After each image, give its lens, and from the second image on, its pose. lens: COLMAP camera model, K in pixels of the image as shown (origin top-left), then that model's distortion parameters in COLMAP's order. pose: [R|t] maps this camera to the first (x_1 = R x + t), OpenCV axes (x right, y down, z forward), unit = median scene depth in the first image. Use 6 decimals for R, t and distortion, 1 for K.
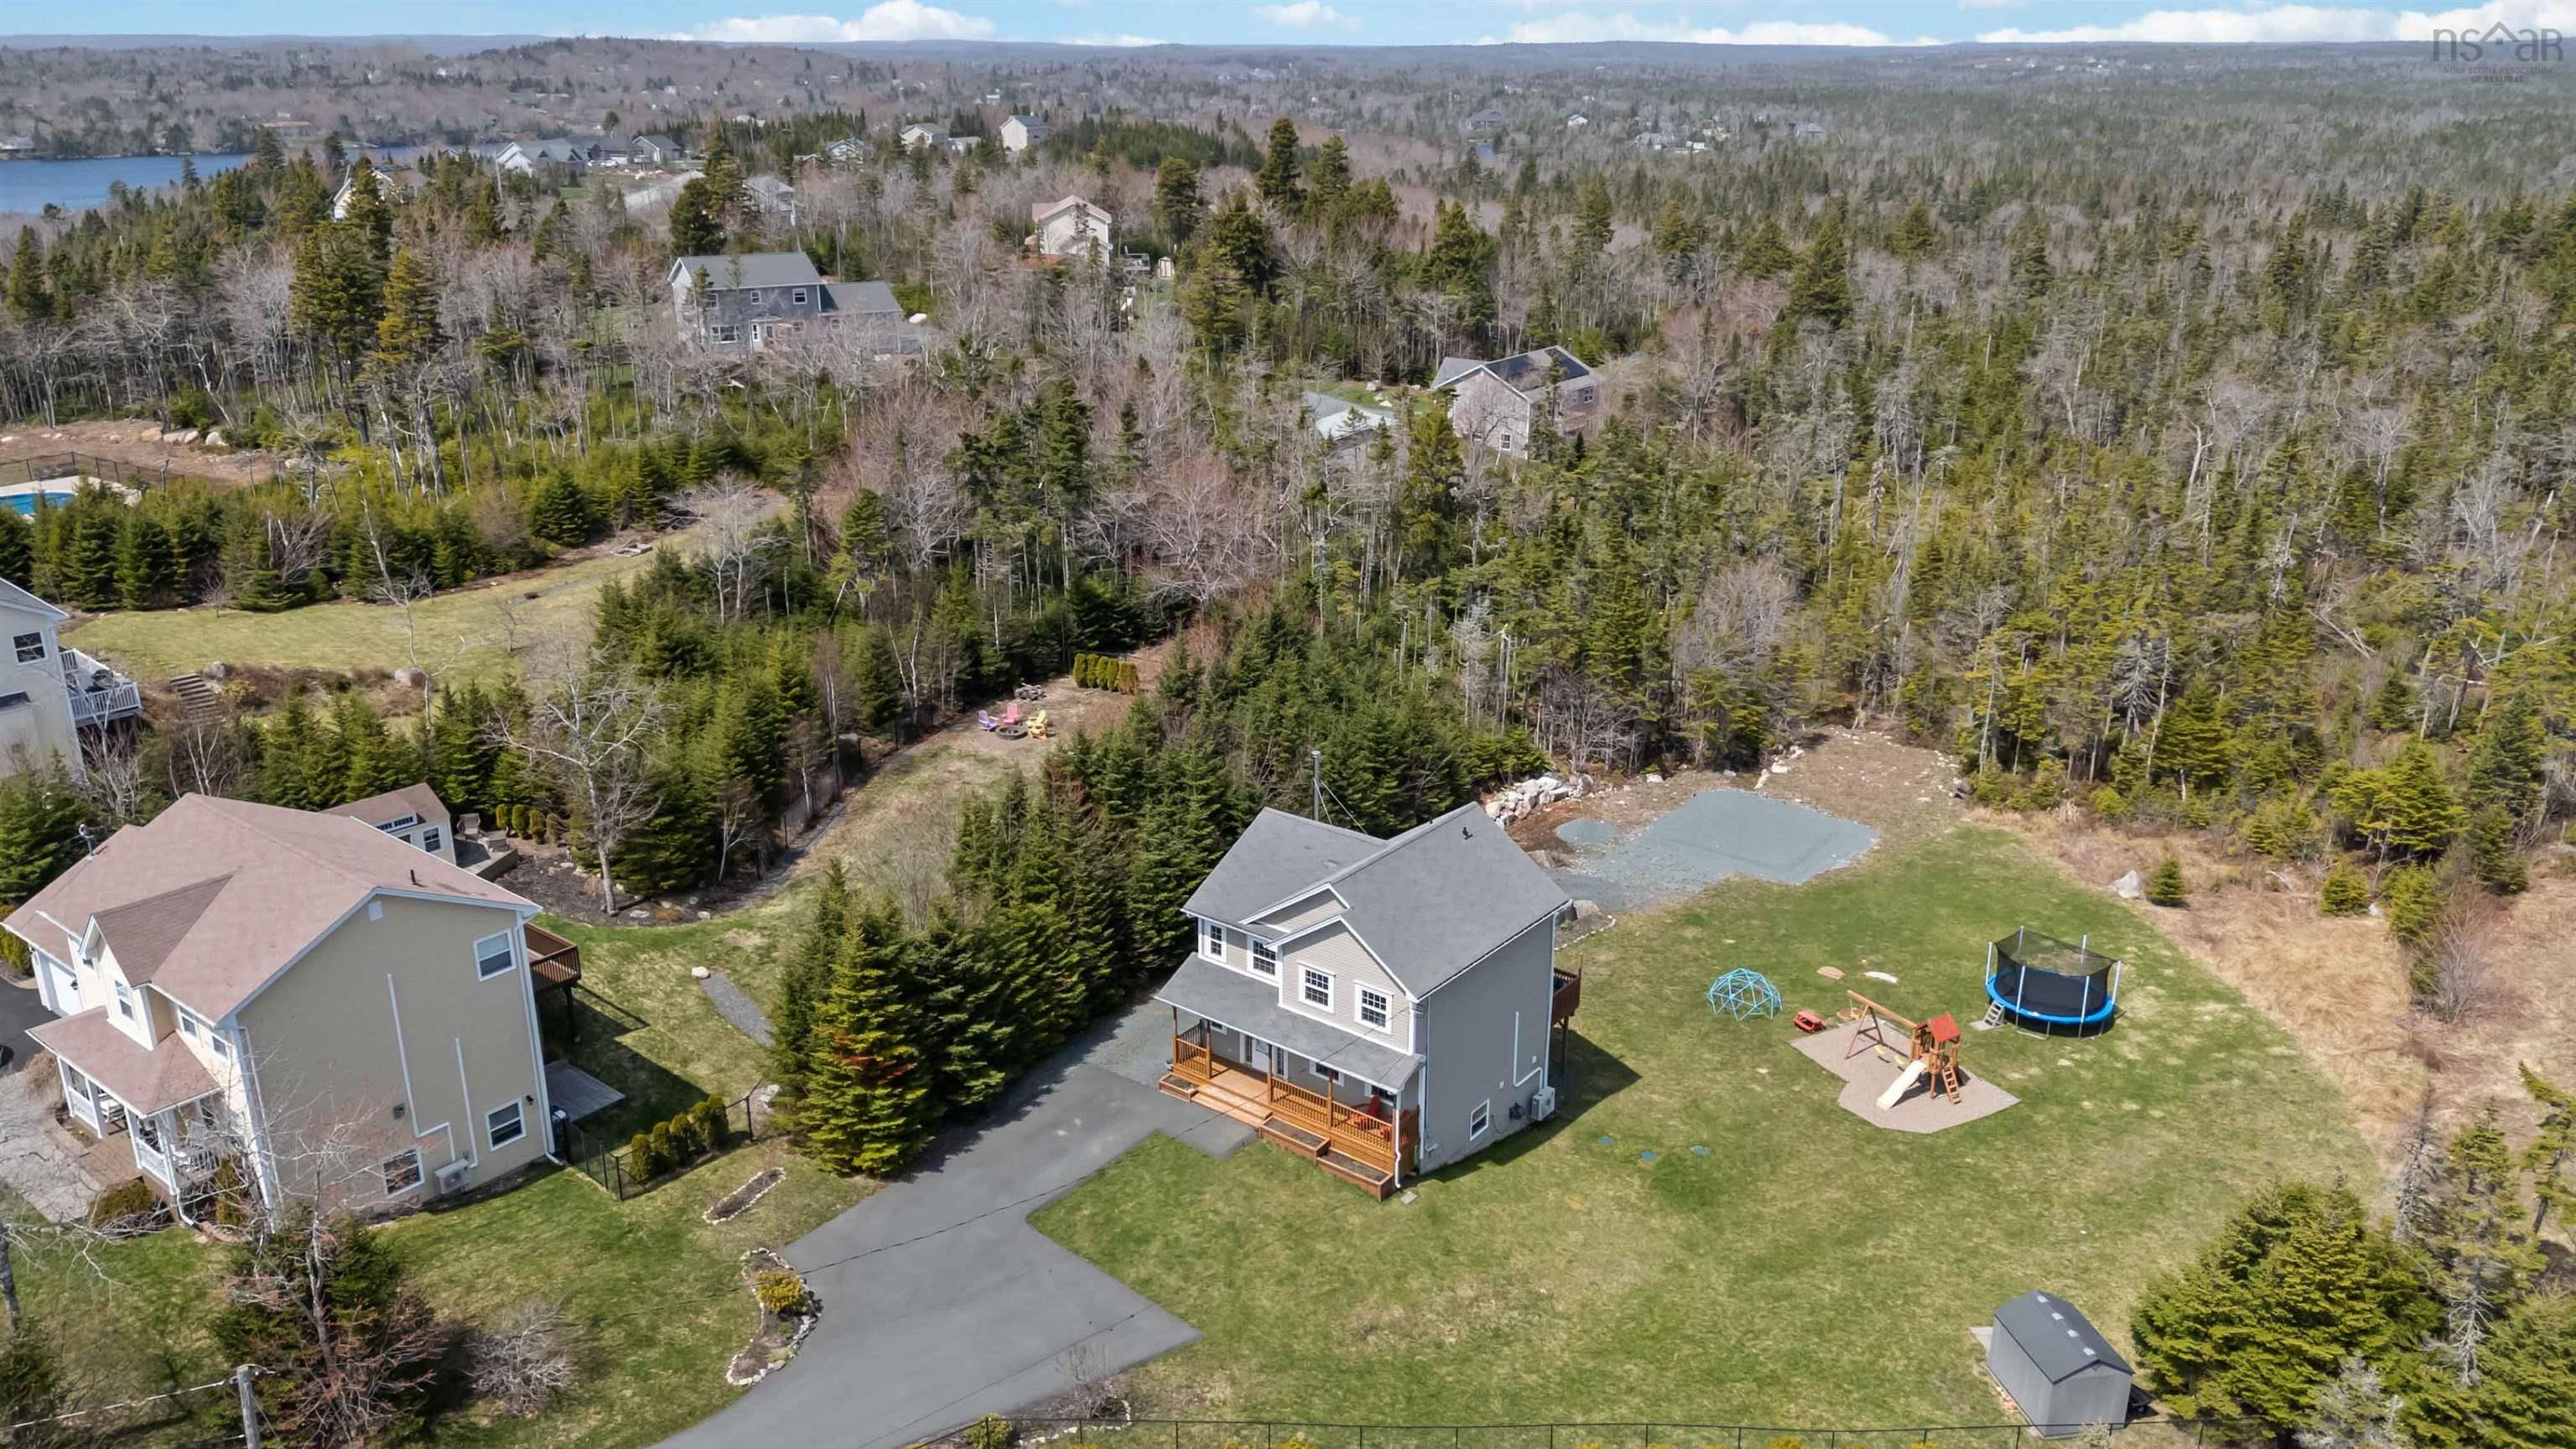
lens RADIAL K [[1871.2, 0, 1304.2], [0, 1871.2, 724.5], [0, 0, 1]] dist [0.078731, -0.071350]
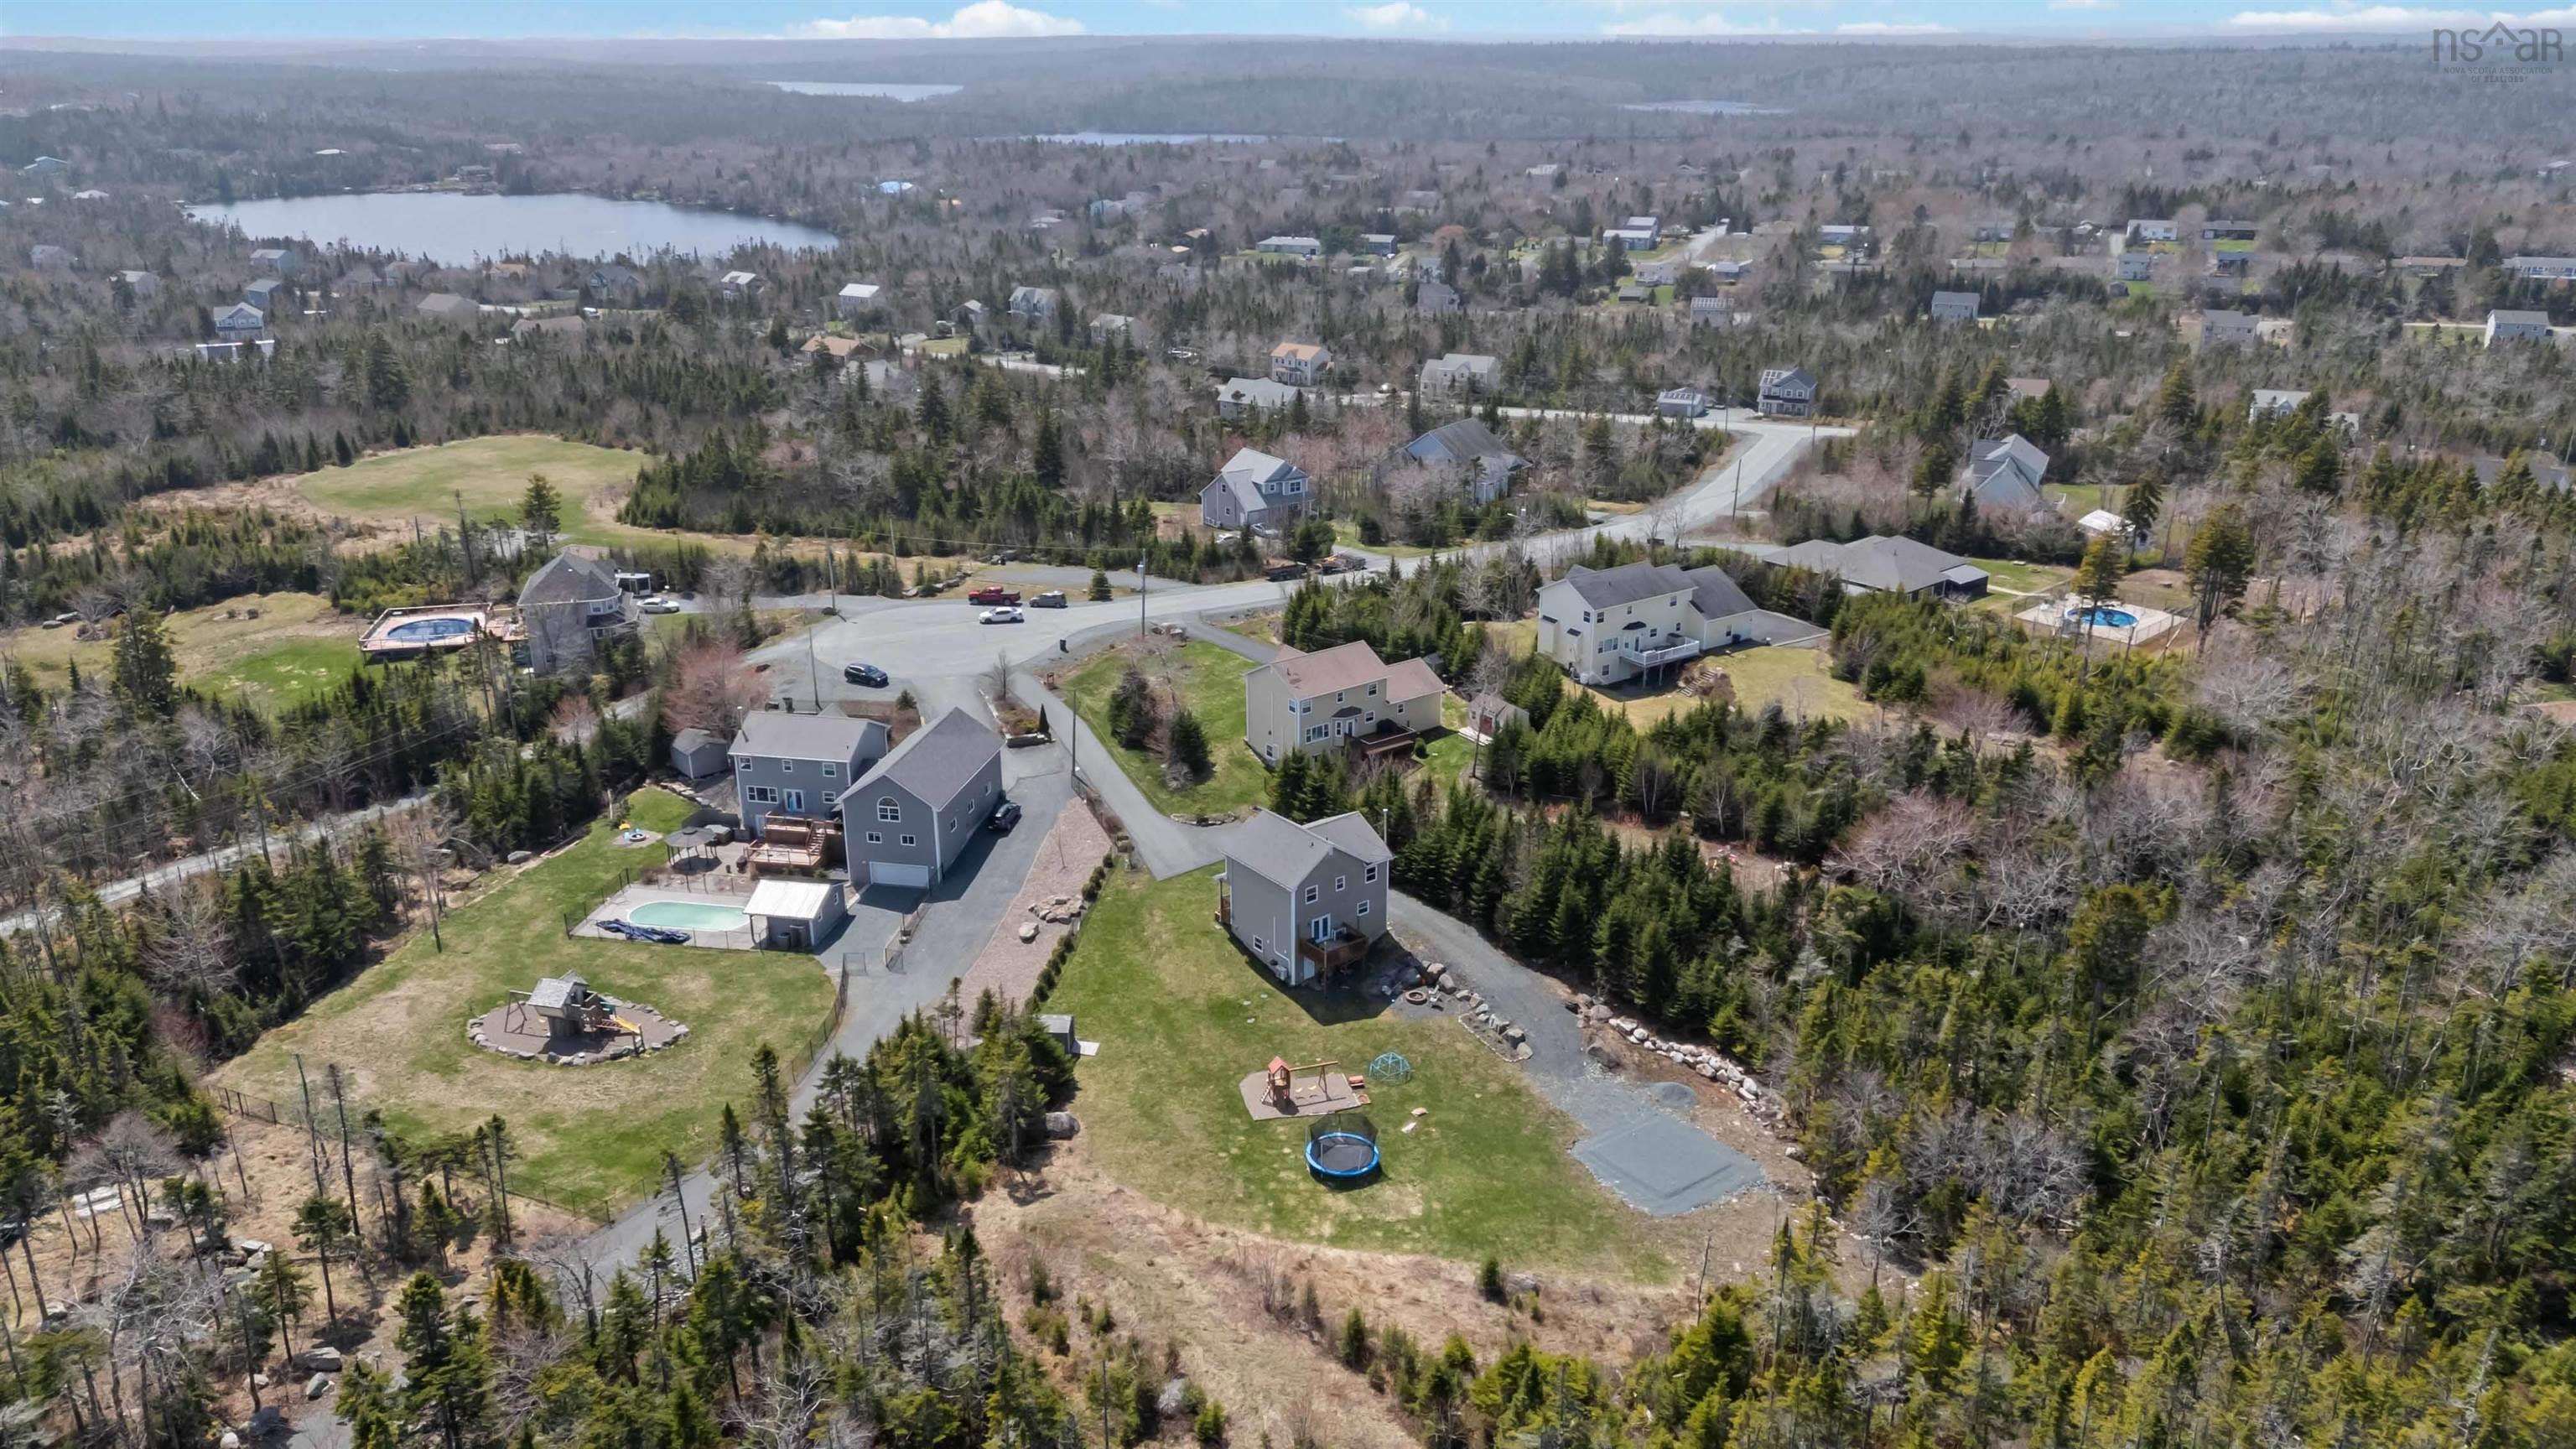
lens RADIAL K [[1871.2, 0, 1306.8], [0, 1871.2, 720.0], [0, 0, 1]] dist [0.078731, -0.071350]
pose [[-0.245076, 0.333287, -0.910416, 1.723580], [-0.329521, 0.854513, 0.401526, -0.800798], [0.911786, 0.398405, -0.099595, 0.975710]]
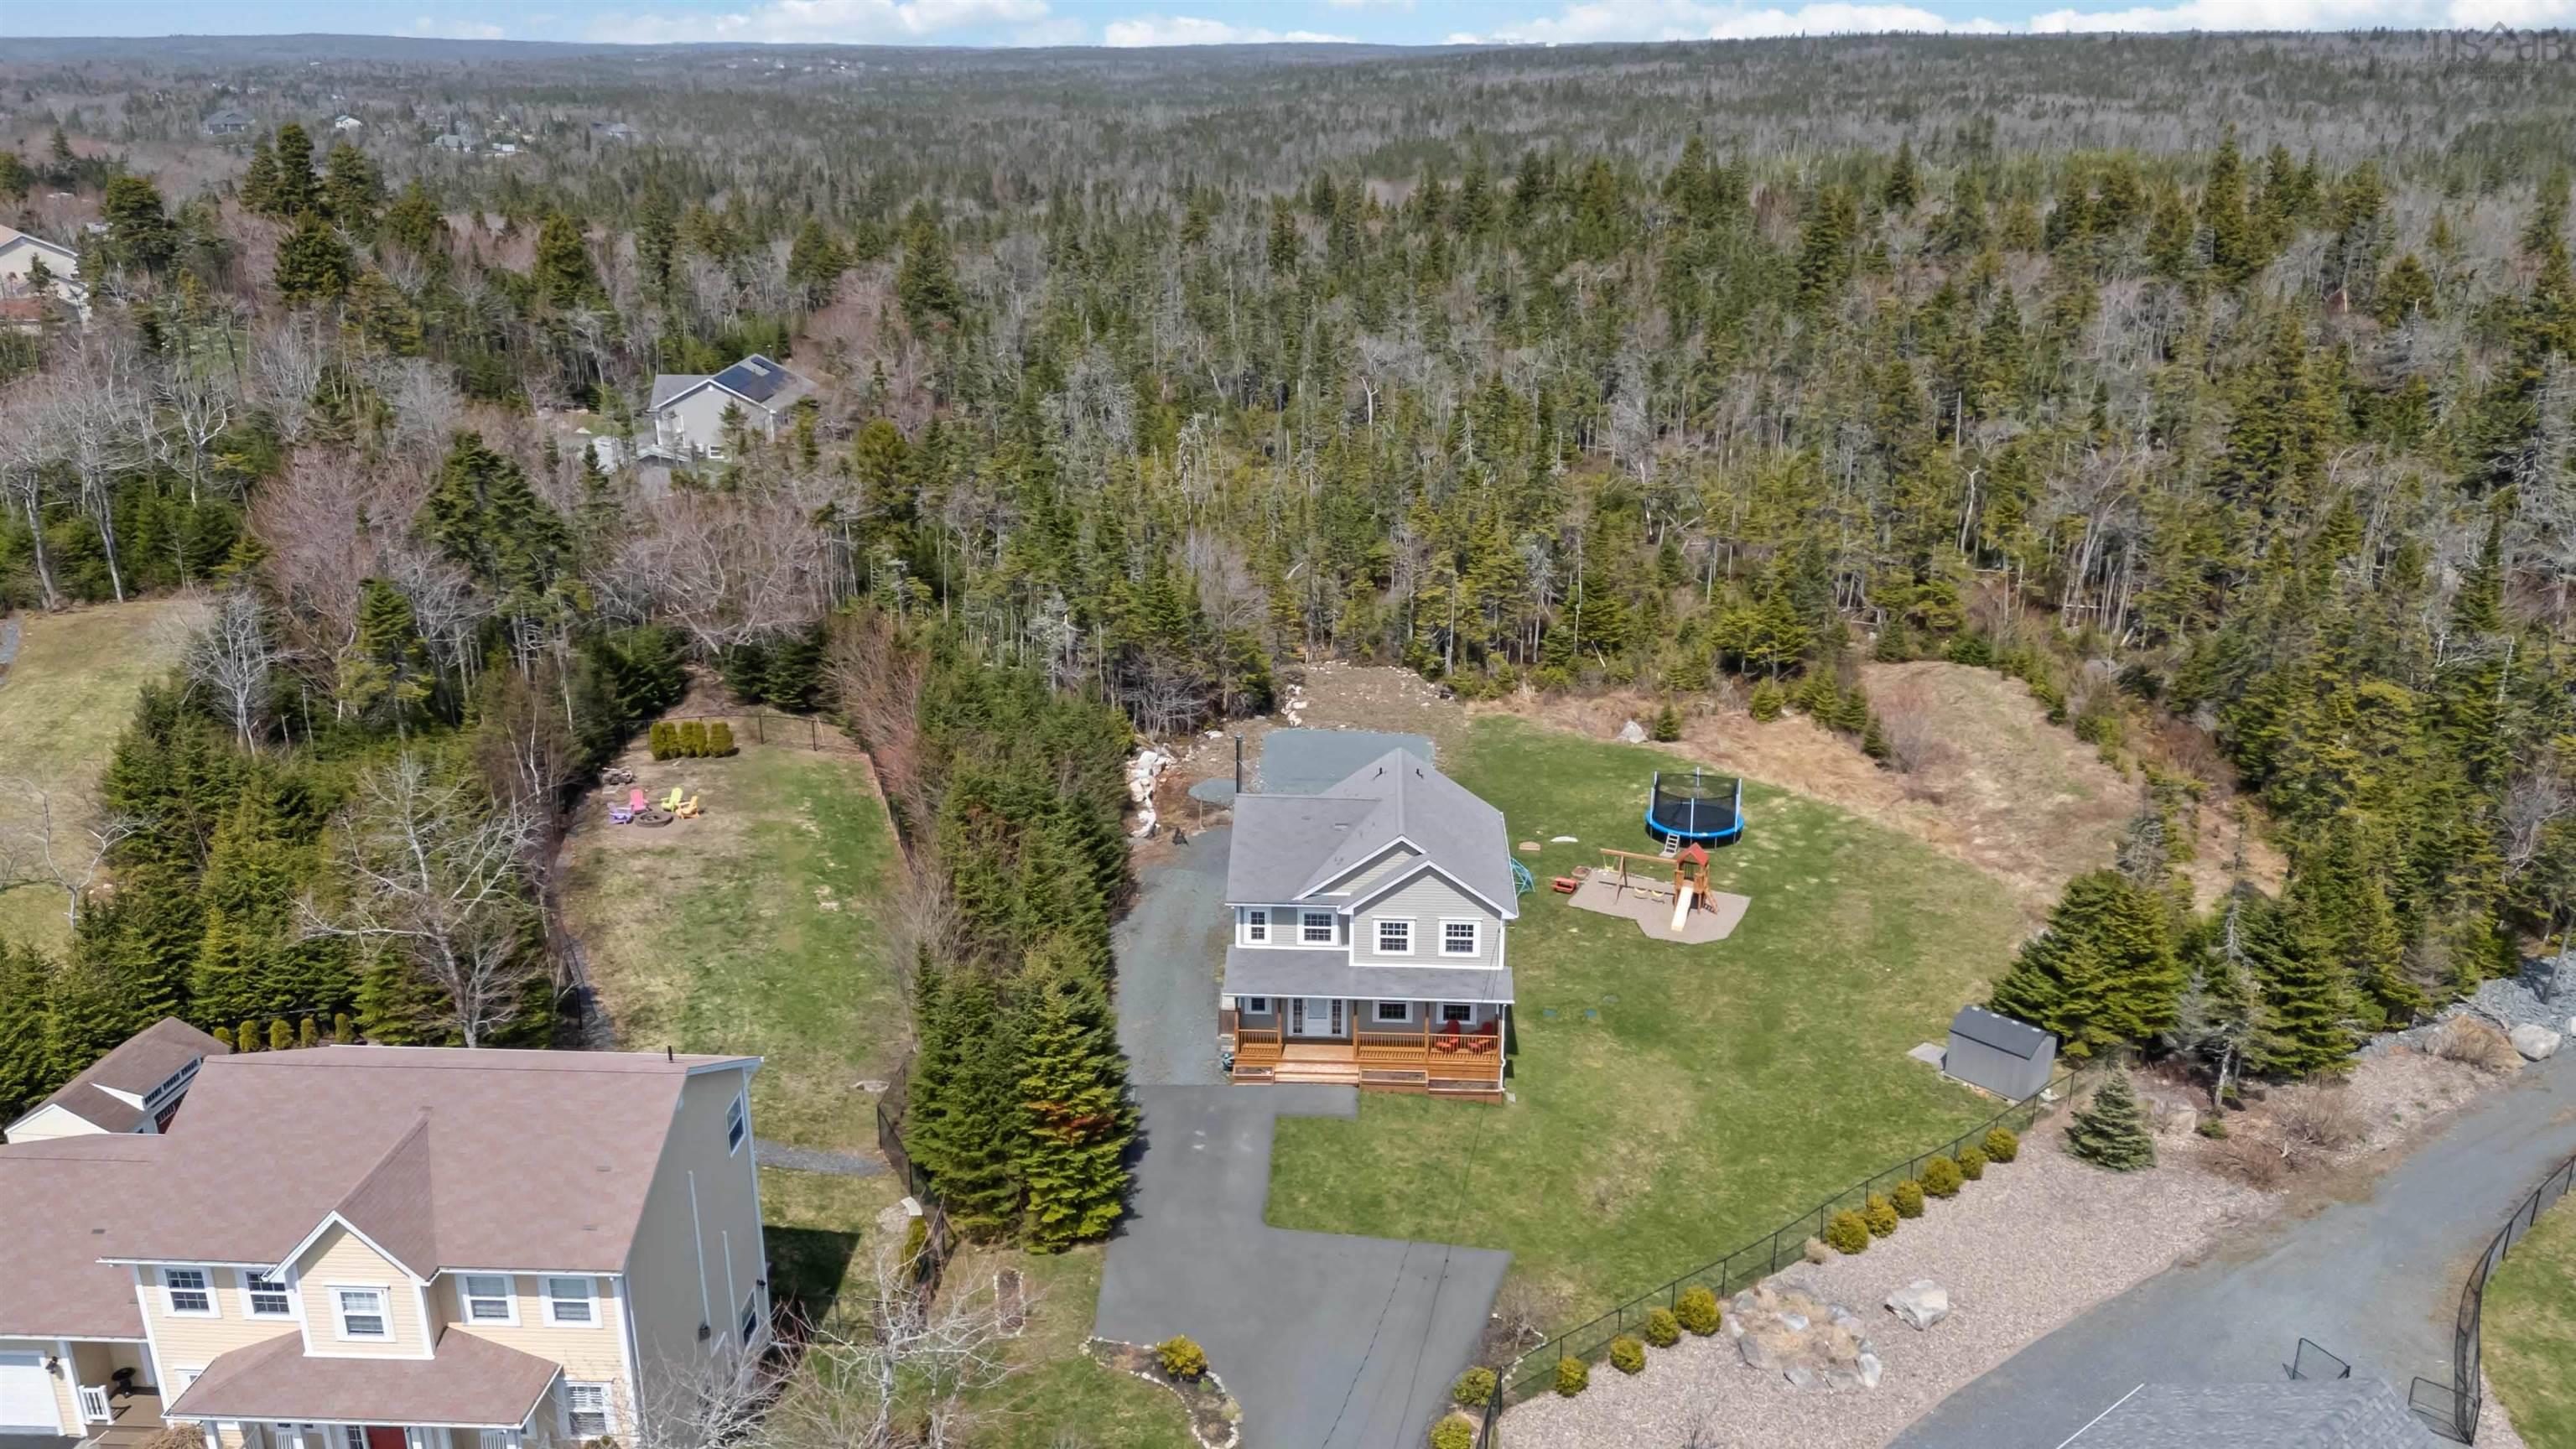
lens RADIAL K [[1871.2, 0, 1291.8], [0, 1871.2, 709.6], [0, 0, 1]] dist [0.078731, -0.071350]
pose [[0.820039, -0.189550, 0.540006, -0.475033], [0.193143, 0.979863, 0.050644, -0.041593], [-0.538731, 0.062768, 0.840136, 0.098511]]
